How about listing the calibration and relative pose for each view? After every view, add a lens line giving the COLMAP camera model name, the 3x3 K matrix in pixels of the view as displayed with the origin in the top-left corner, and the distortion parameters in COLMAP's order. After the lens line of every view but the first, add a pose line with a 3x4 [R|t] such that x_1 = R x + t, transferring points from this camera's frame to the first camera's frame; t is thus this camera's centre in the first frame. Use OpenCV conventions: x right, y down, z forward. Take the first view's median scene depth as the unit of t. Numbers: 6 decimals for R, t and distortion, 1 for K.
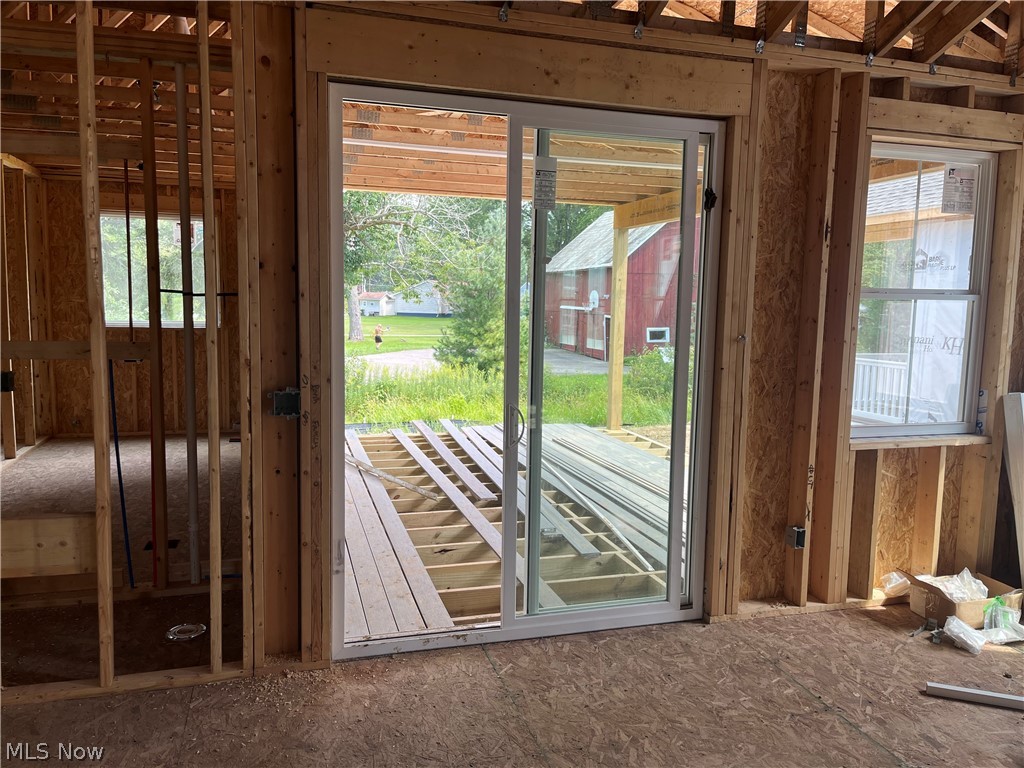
lens RADIAL K [[782.8, 0, 516.7], [0, 782.8, 378.6], [0, 0, 1]] dist [0.079631, -0.105670]
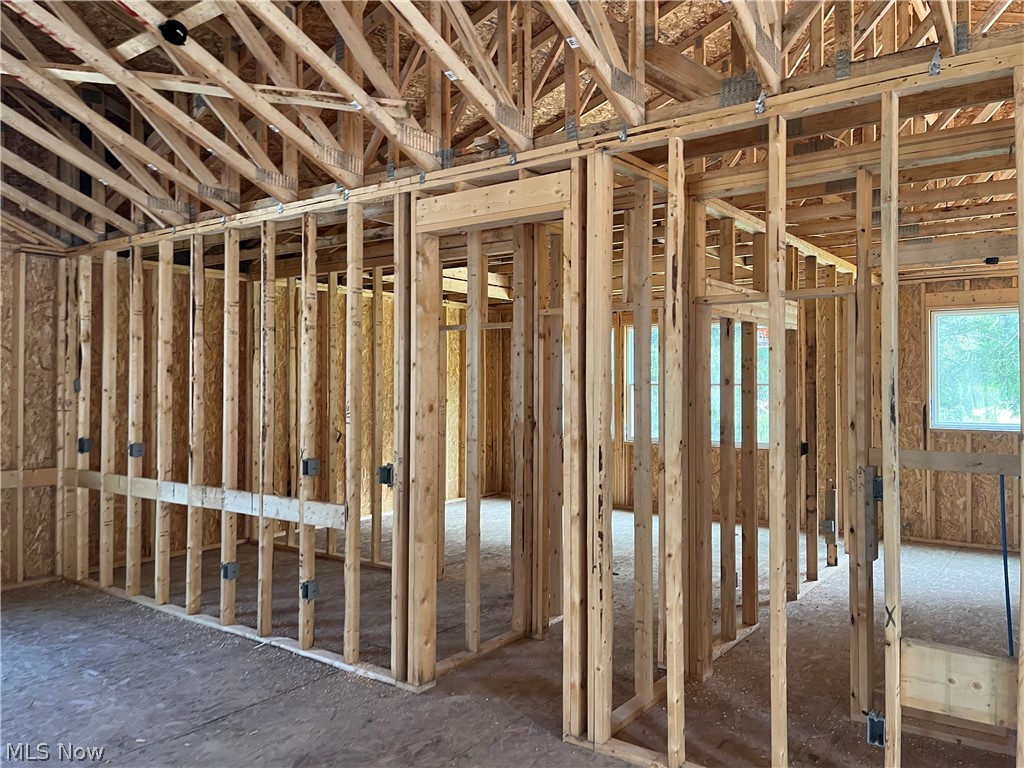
lens RADIAL K [[782.8, 0, 516.7], [0, 782.8, 378.6], [0, 0, 1]] dist [0.079631, -0.105670]
pose [[0.603057, -0.025664, -0.797286, -0.142753], [-0.069789, 0.993953, -0.084781, -0.020745], [0.794640, 0.106769, 0.597619, 0.016786]]
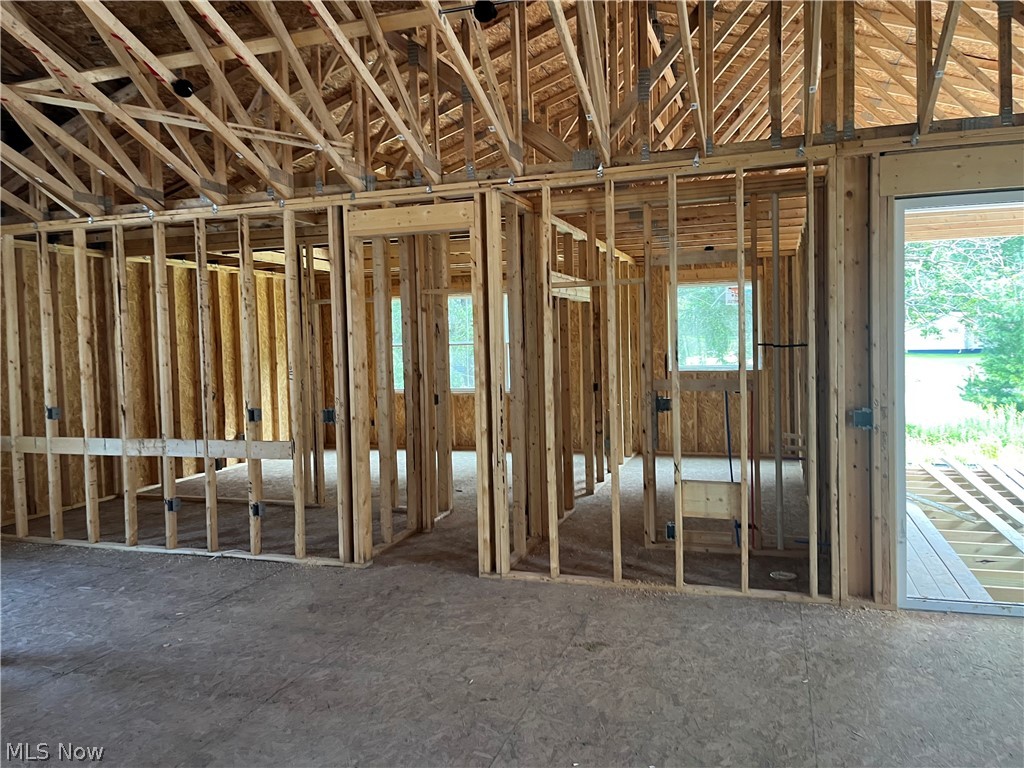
lens RADIAL K [[769.1, 0, 509.4], [0, 769.1, 373.7], [0, 0, 1]] dist [0.079500, -0.097537]
pose [[0.811406, -0.017563, -0.584219, 0.020792], [-0.017150, 0.998403, -0.053834, 0.033720], [0.584231, 0.053701, 0.809809, -0.516938]]
